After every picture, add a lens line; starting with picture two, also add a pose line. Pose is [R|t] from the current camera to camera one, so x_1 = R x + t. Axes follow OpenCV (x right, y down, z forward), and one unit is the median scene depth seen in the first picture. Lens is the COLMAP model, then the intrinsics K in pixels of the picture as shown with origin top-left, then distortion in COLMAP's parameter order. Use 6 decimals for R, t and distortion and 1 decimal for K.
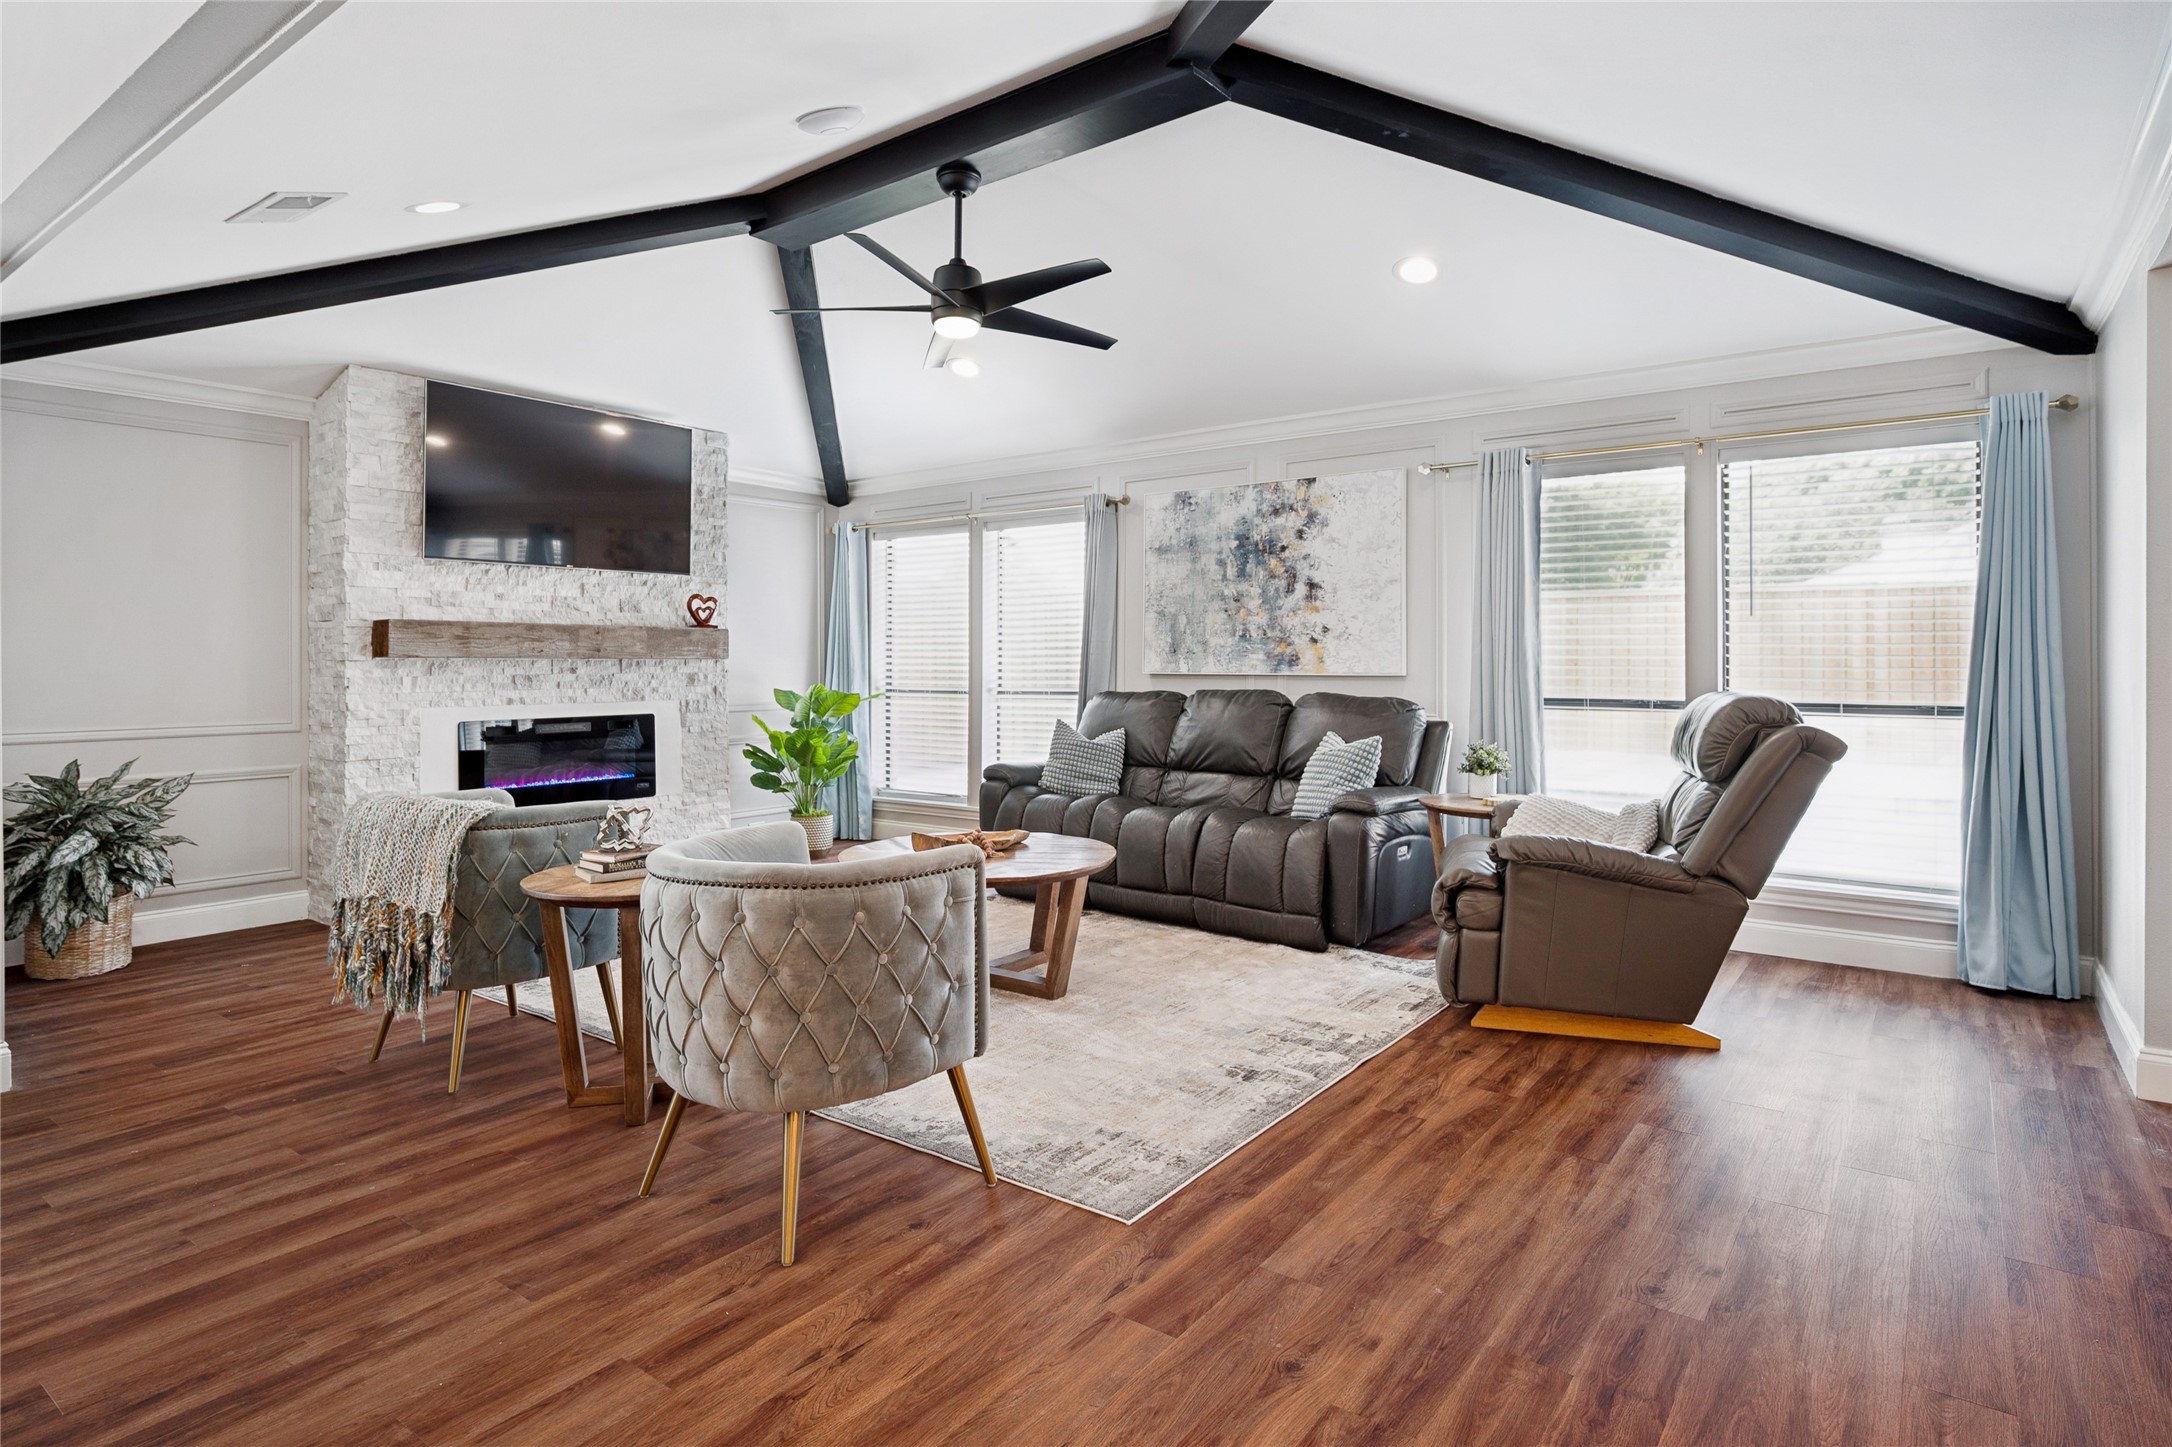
lens RADIAL K [[1159.7, 0, 1074.1], [0, 1159.7, 661.5], [0, 0, 1]] dist [-0.003097, -0.000957]
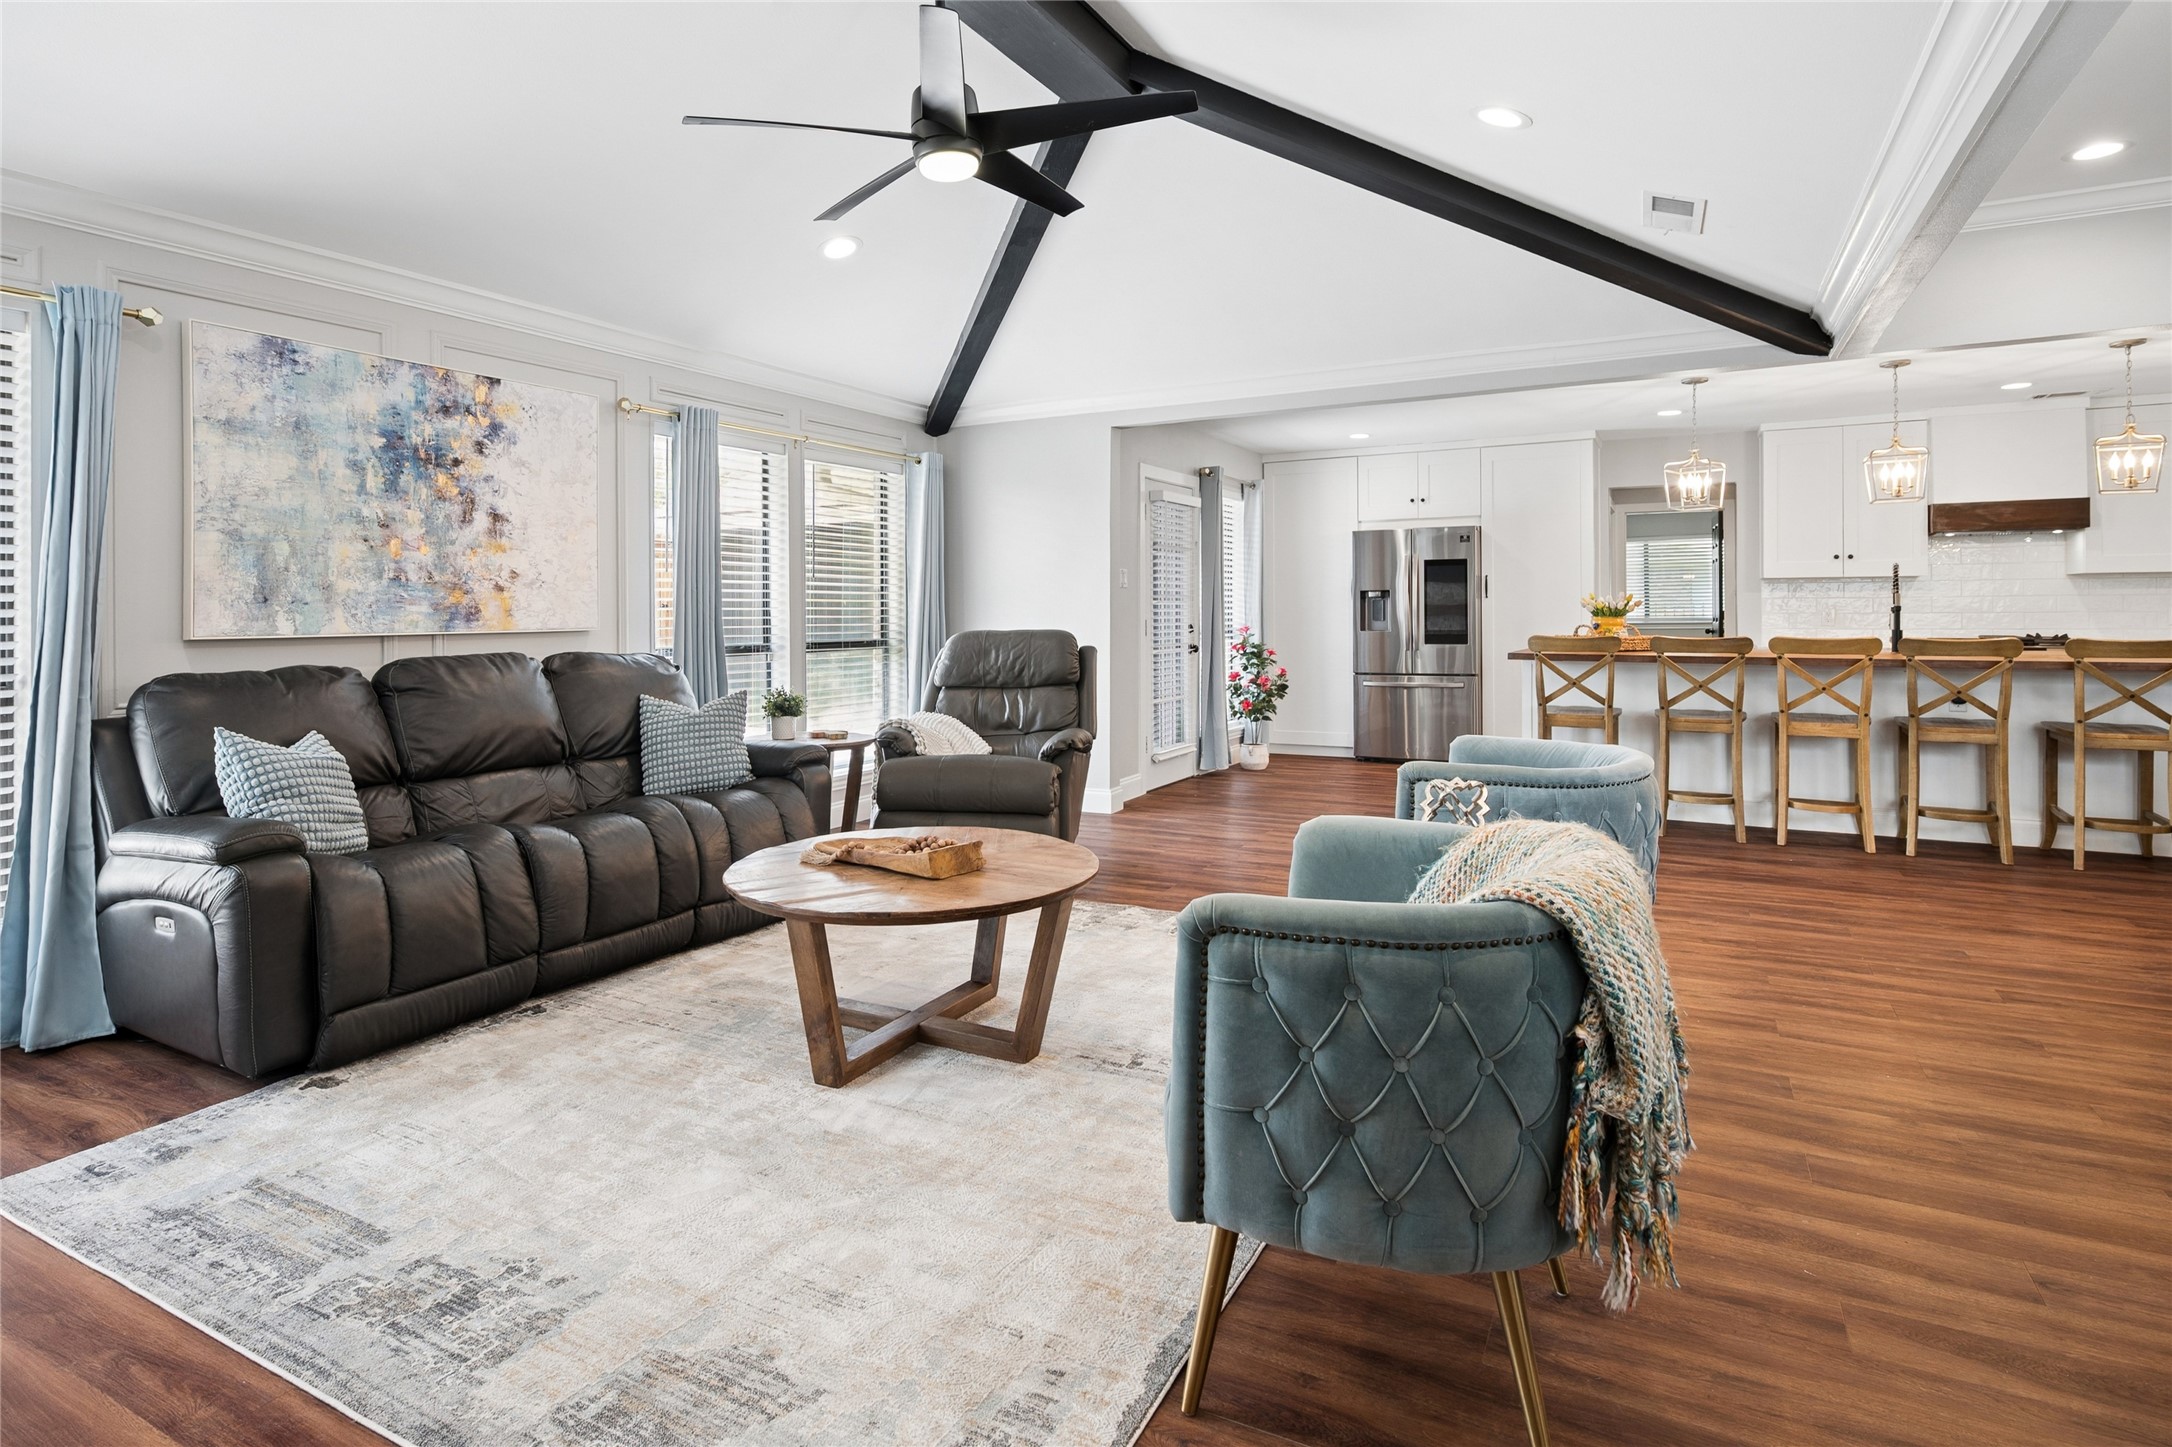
lens RADIAL K [[1136.7, 0, 1062.0], [0, 1136.7, 599.4], [0, 0, 1]] dist [0.000045, 0.000129]
pose [[-0.150794, 0.010189, 0.988513, -0.597707], [0.010008, 0.999911, -0.008780, -0.000126], [-0.988514, 0.008569, -0.150883, 0.738120]]
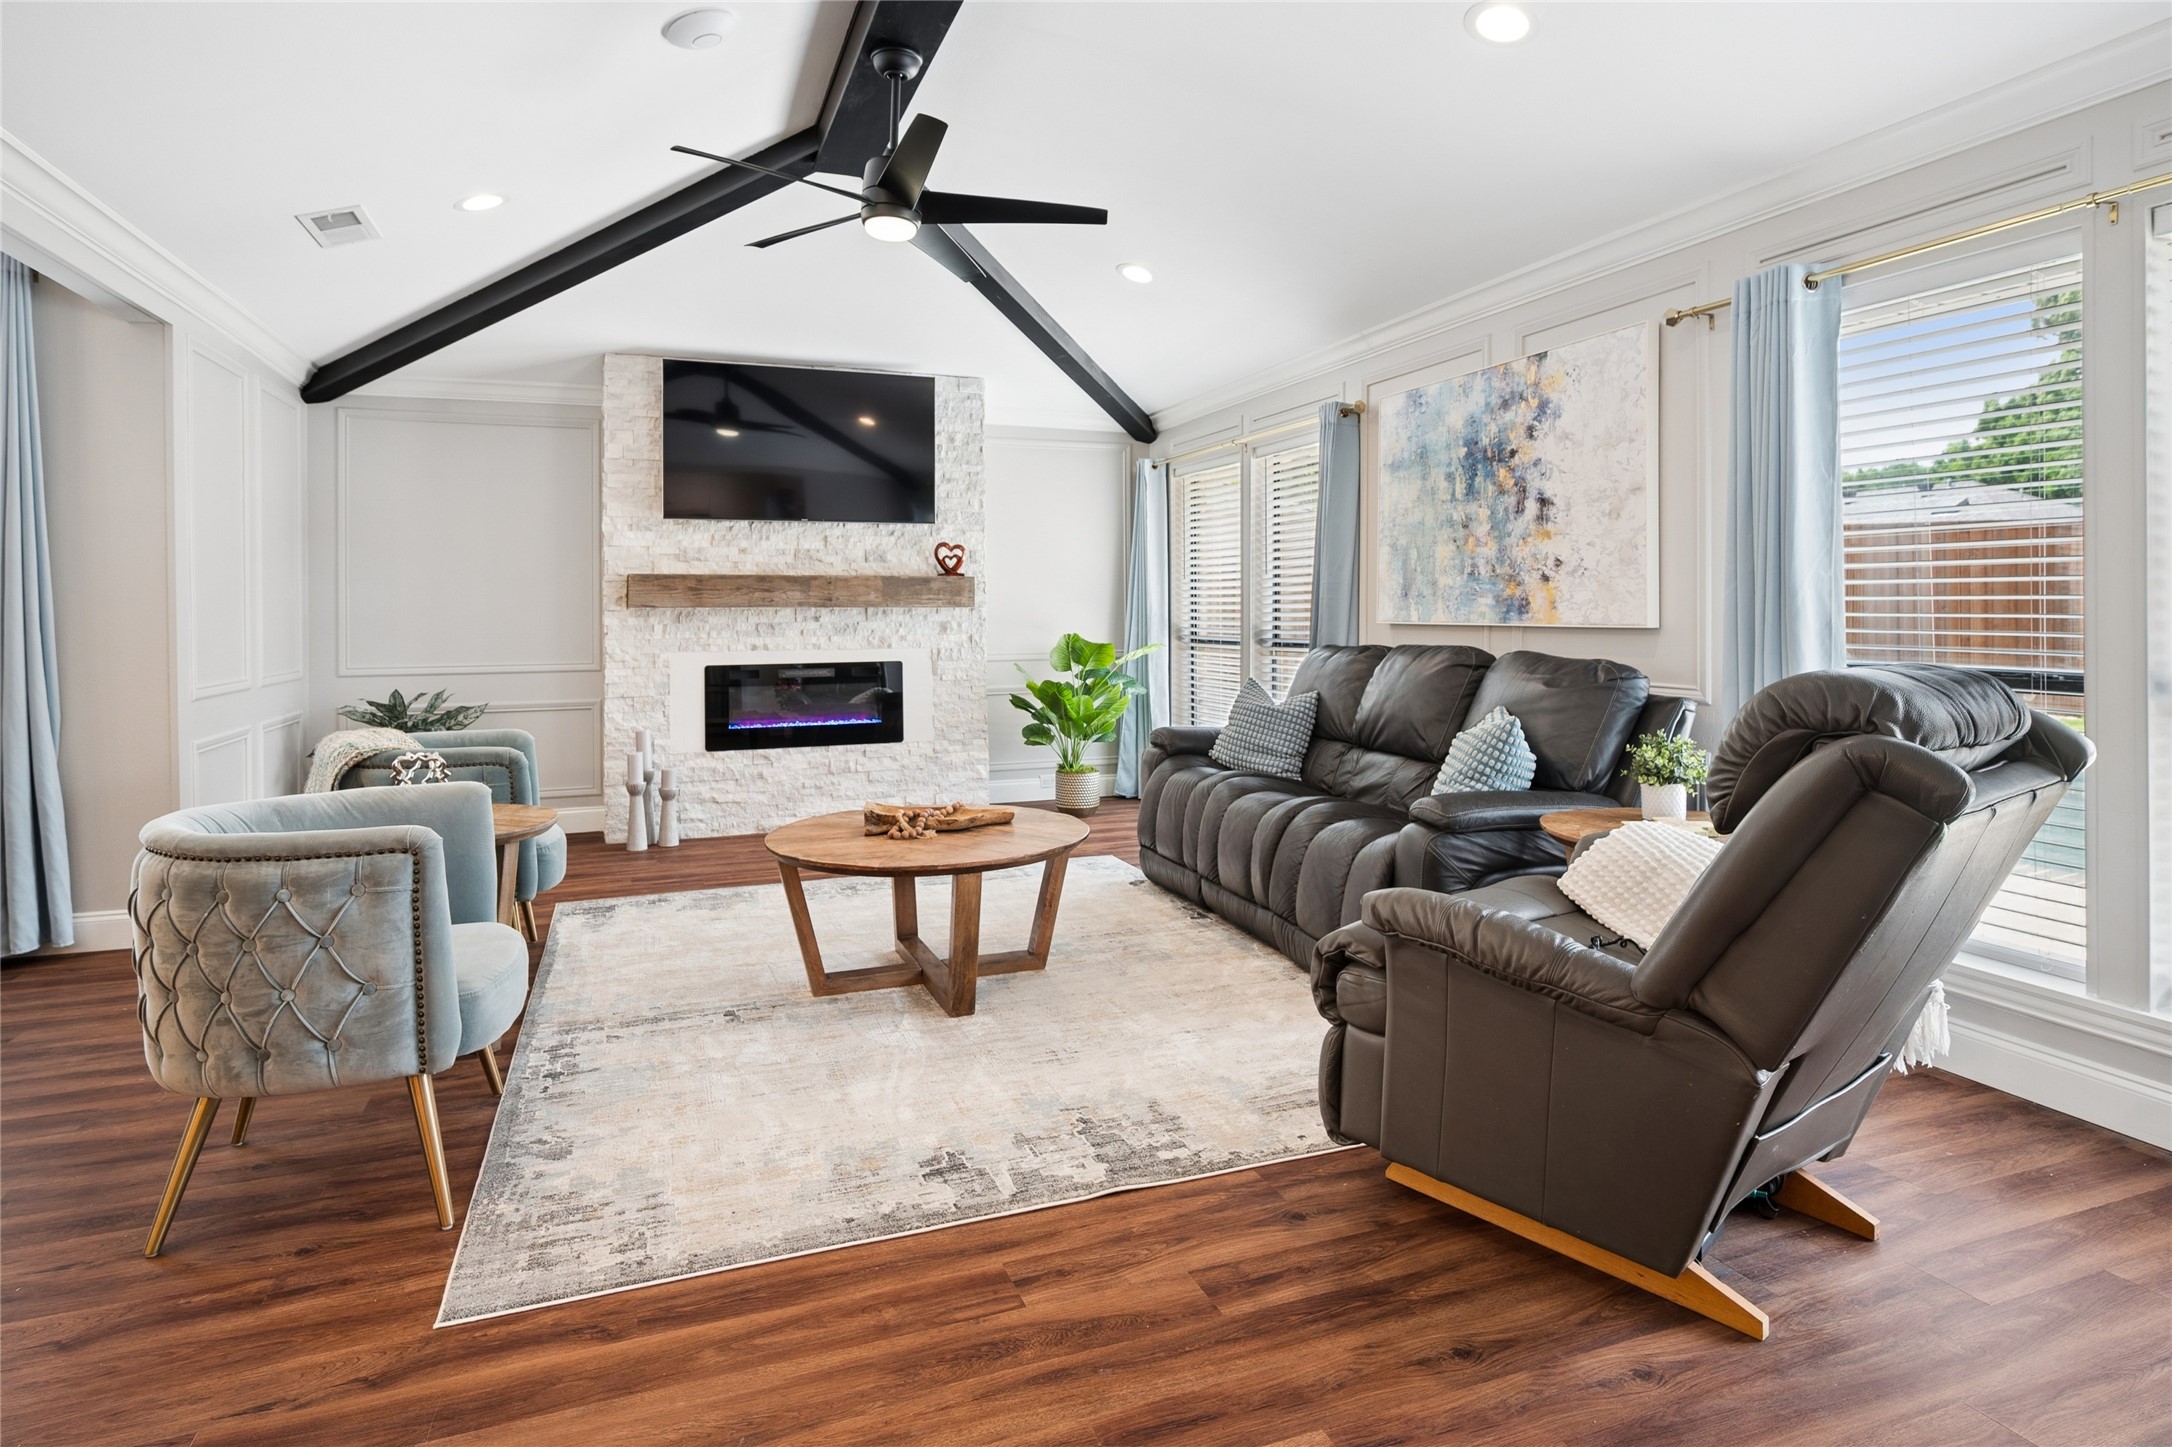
lens RADIAL K [[1173.1, 0, 1077.9], [0, 1173.1, 614.2], [0, 0, 1]] dist [-0.001525, -0.000504]
pose [[0.848191, -0.001300, -0.529688, 0.343868], [0.004652, 0.999977, 0.004994, -0.000799], [0.529669, -0.006700, 0.848178, 0.228140]]
